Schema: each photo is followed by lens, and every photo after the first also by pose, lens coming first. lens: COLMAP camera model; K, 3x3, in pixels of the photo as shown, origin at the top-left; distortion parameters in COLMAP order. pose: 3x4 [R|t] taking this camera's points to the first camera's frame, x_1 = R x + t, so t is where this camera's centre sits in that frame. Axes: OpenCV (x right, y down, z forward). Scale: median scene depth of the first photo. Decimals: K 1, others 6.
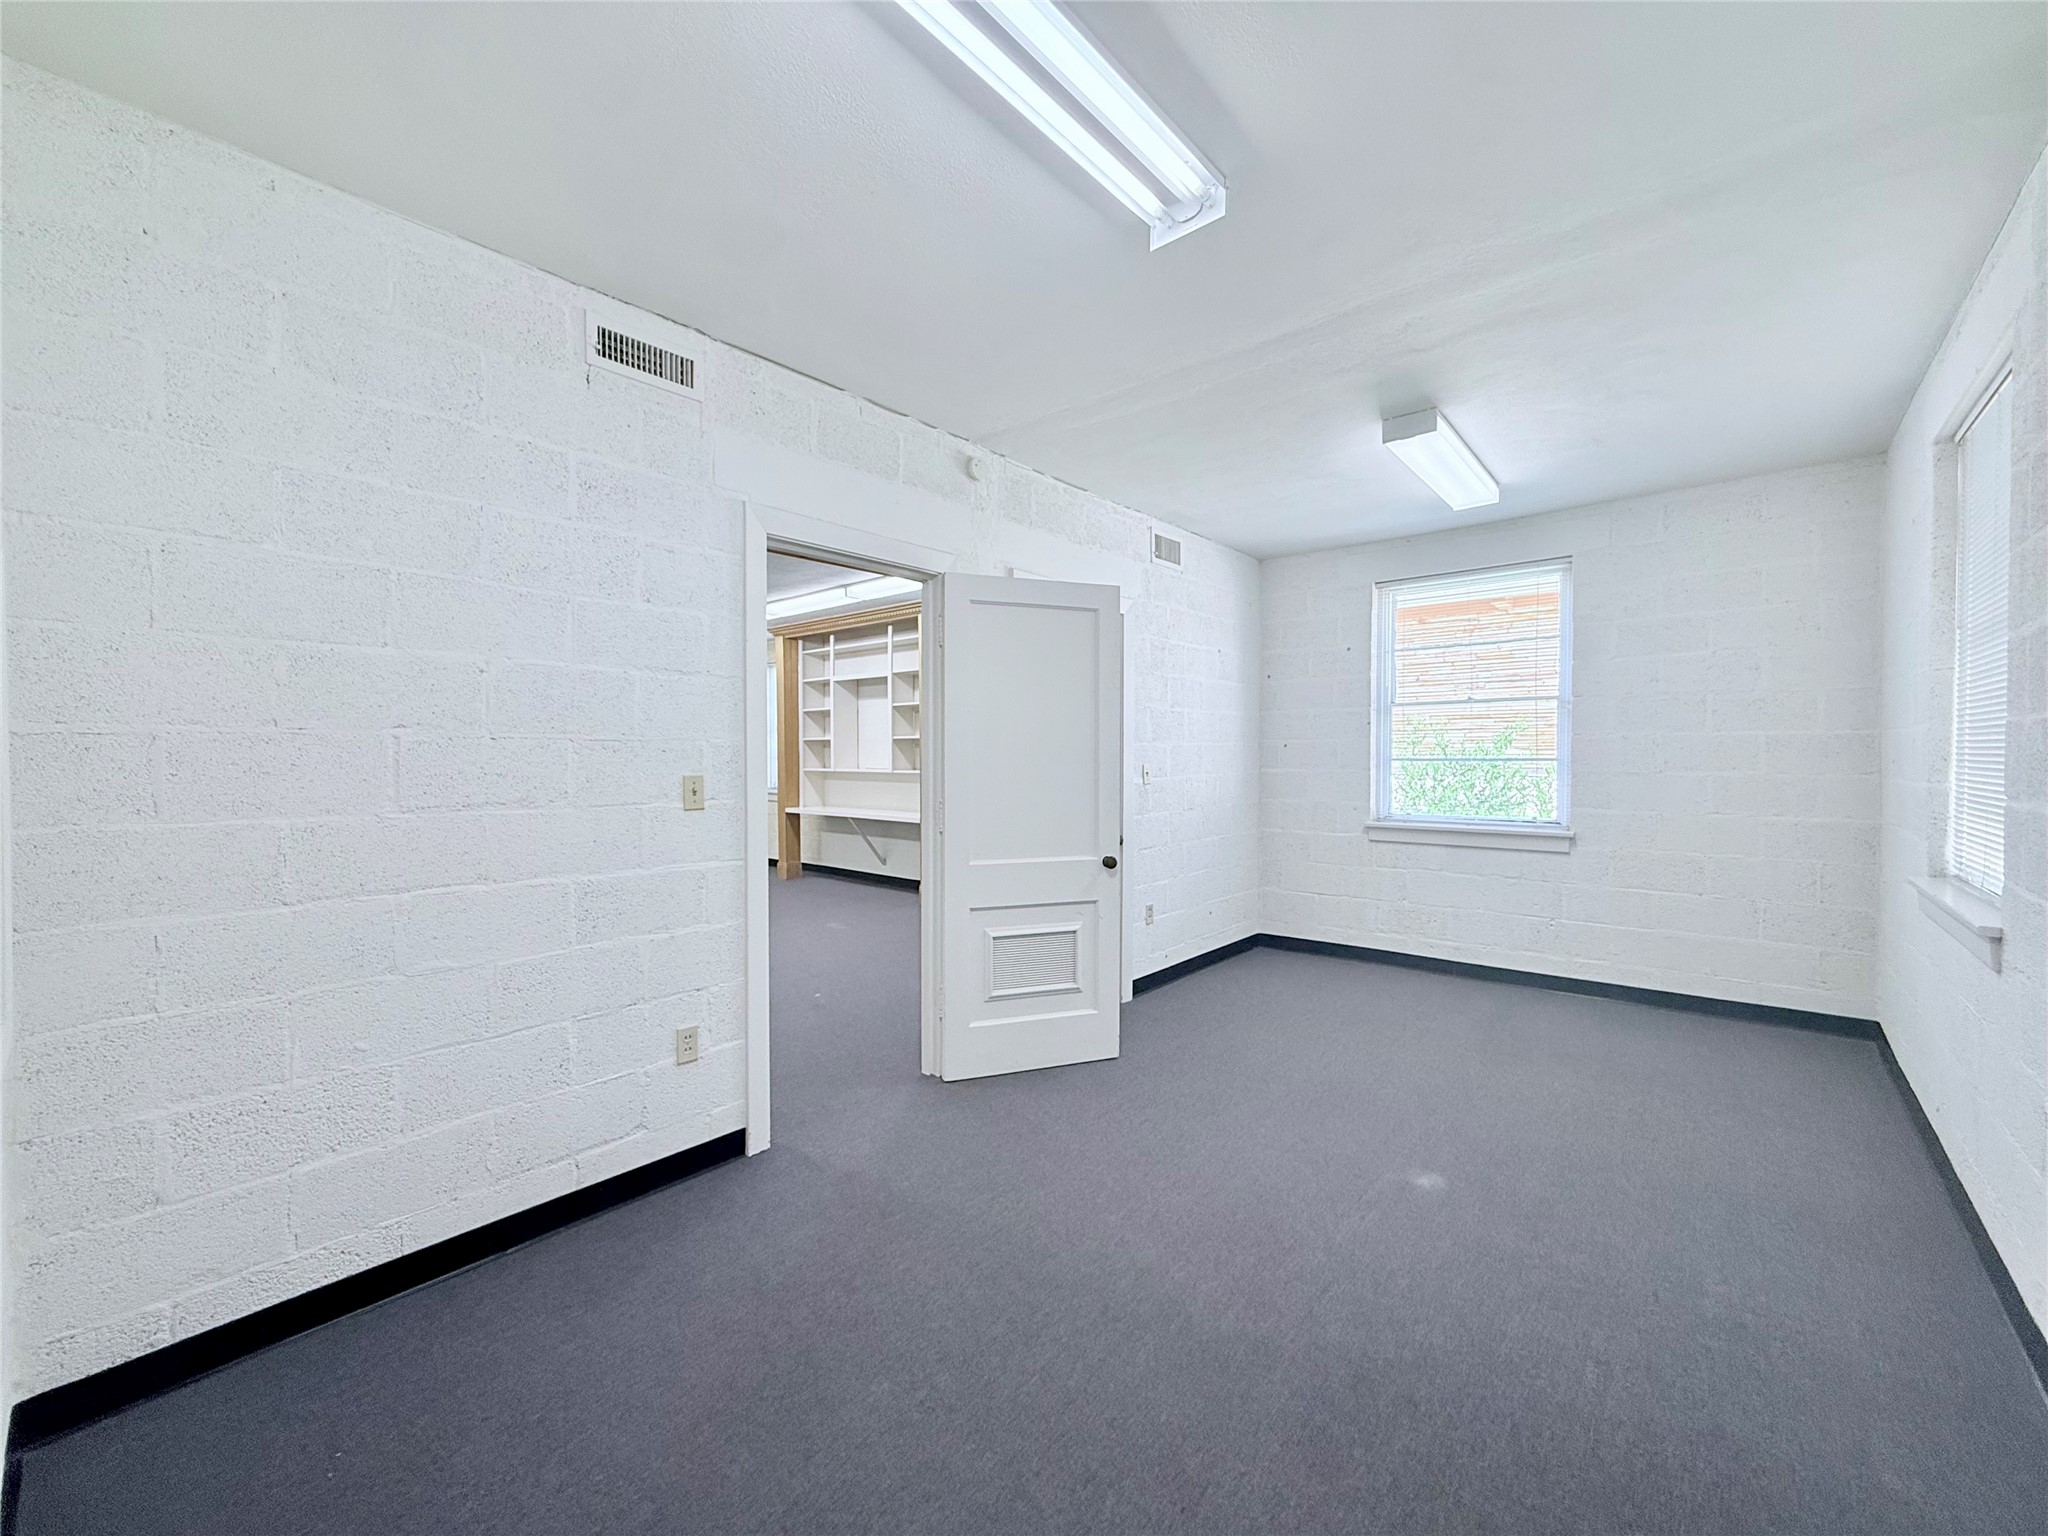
lens RADIAL K [[812.4, 0, 1020.5], [0, 812.4, 765.1], [0, 0, 1]] dist [0.002117, 0.000412]
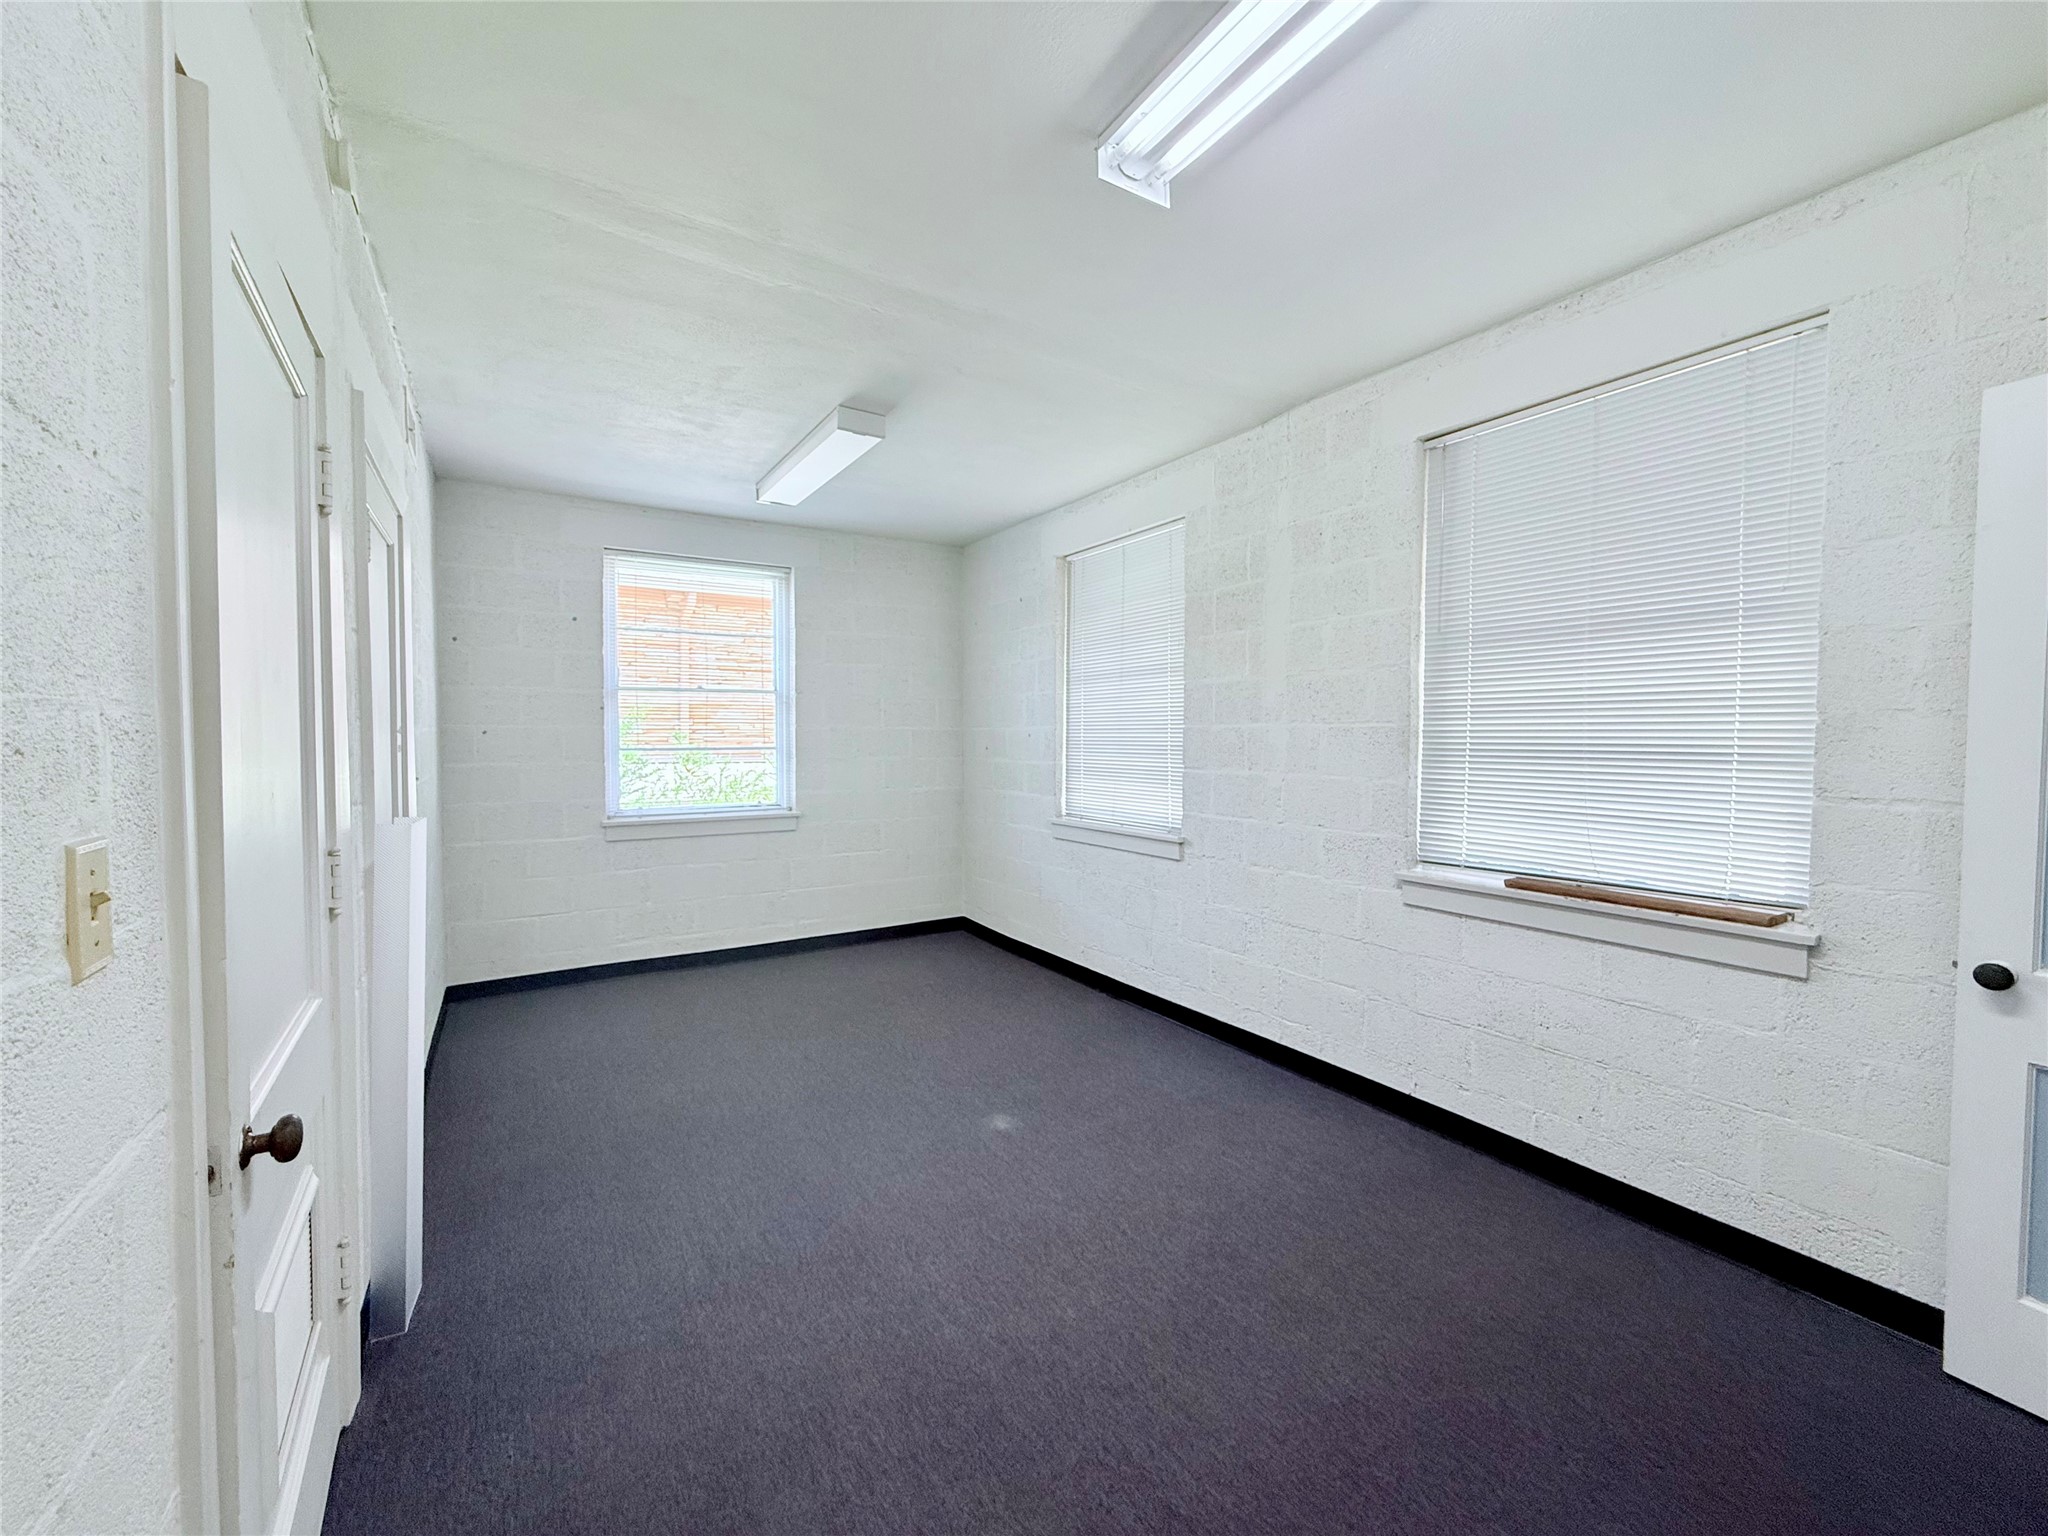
lens RADIAL K [[812.4, 0, 1020.5], [0, 812.4, 765.1], [0, 0, 1]] dist [0.002117, 0.000412]
pose [[0.302049, -0.028776, 0.952858, -0.296218], [0.014762, 0.999566, 0.025507, -0.006582], [-0.953178, 0.006362, 0.302343, 0.338466]]
